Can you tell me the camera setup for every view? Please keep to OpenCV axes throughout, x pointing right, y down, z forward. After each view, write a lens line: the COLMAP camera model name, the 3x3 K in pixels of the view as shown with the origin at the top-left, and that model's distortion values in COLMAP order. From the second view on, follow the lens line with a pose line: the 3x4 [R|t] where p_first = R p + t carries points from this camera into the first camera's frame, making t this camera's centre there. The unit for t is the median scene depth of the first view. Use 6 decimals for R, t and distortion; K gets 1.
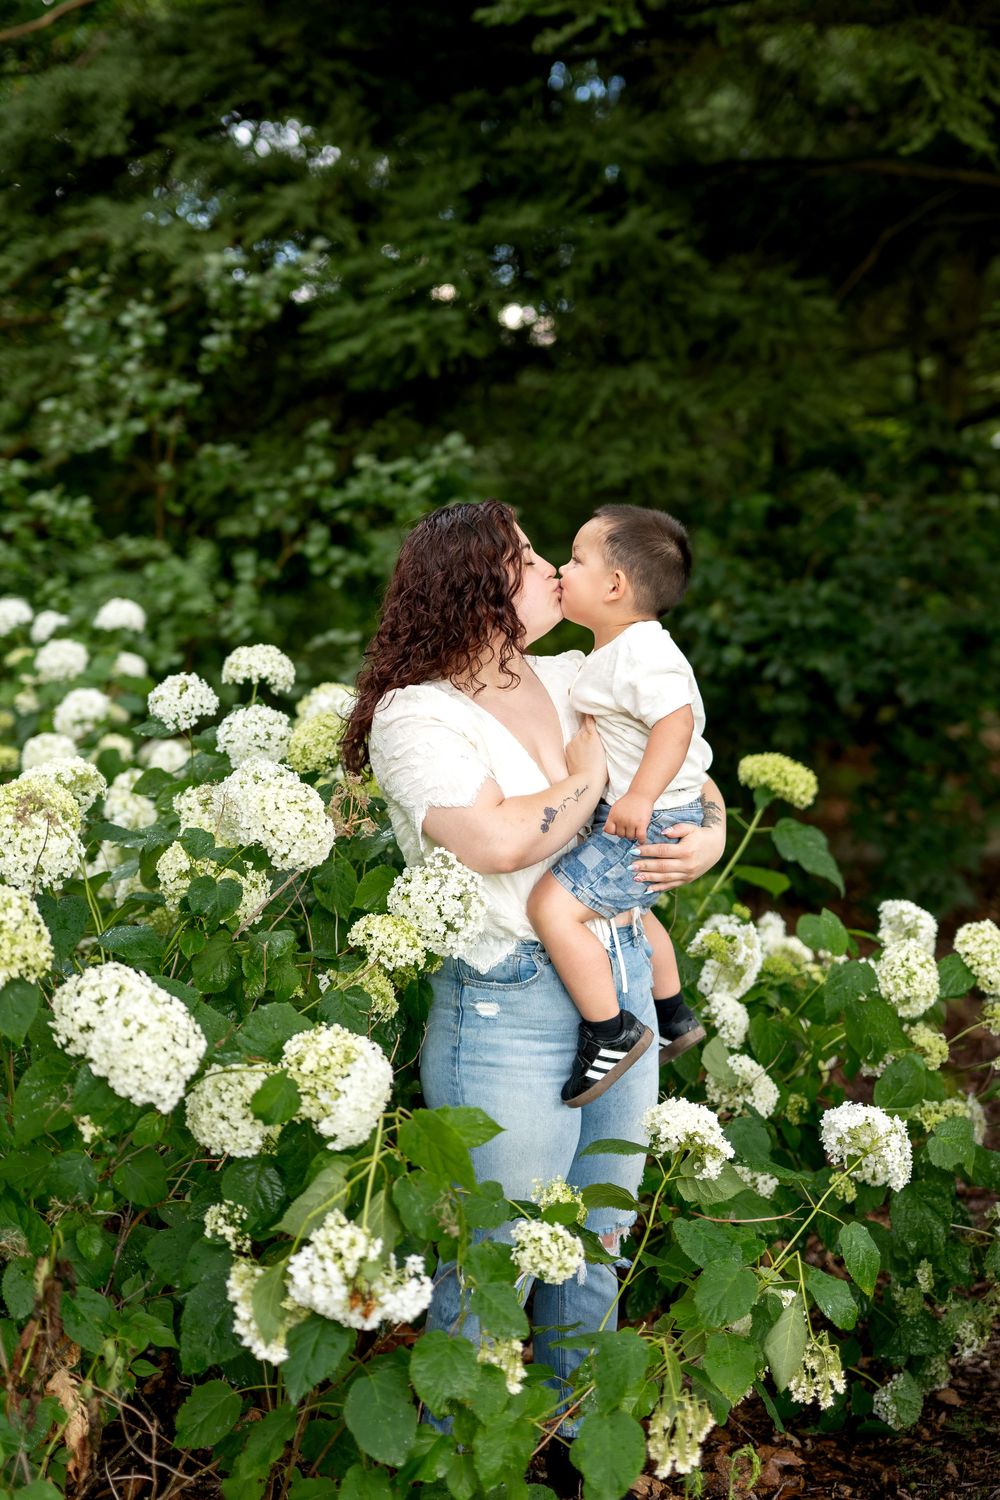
lens RADIAL K [[2428.6, 0, 480.5], [0, 2428.6, 590.9], [0, 0, 1]] dist [-0.010862, 0.000000]
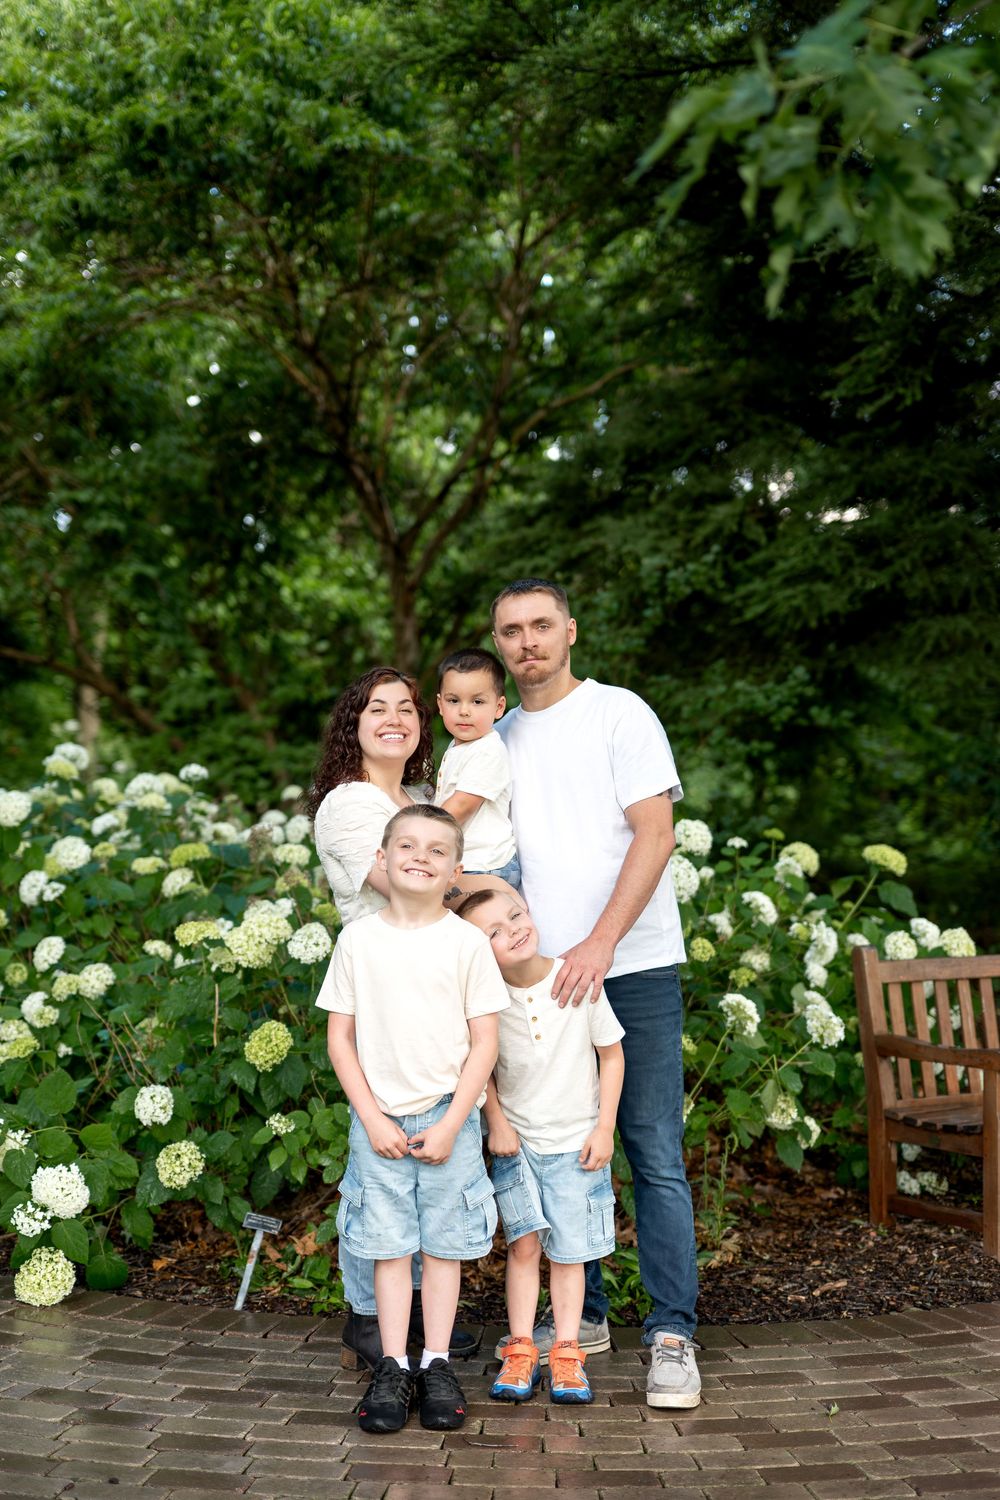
lens RADIAL K [[2026.5, 0, 483.8], [0, 2026.5, 750.3], [0, 0, 1]] dist [-0.012532, 0.000000]
pose [[0.960136, -0.014048, -0.279181, 0.160057], [0.008685, 0.999753, -0.020439, 0.015721], [0.279400, 0.017200, 0.960021, -0.324522]]
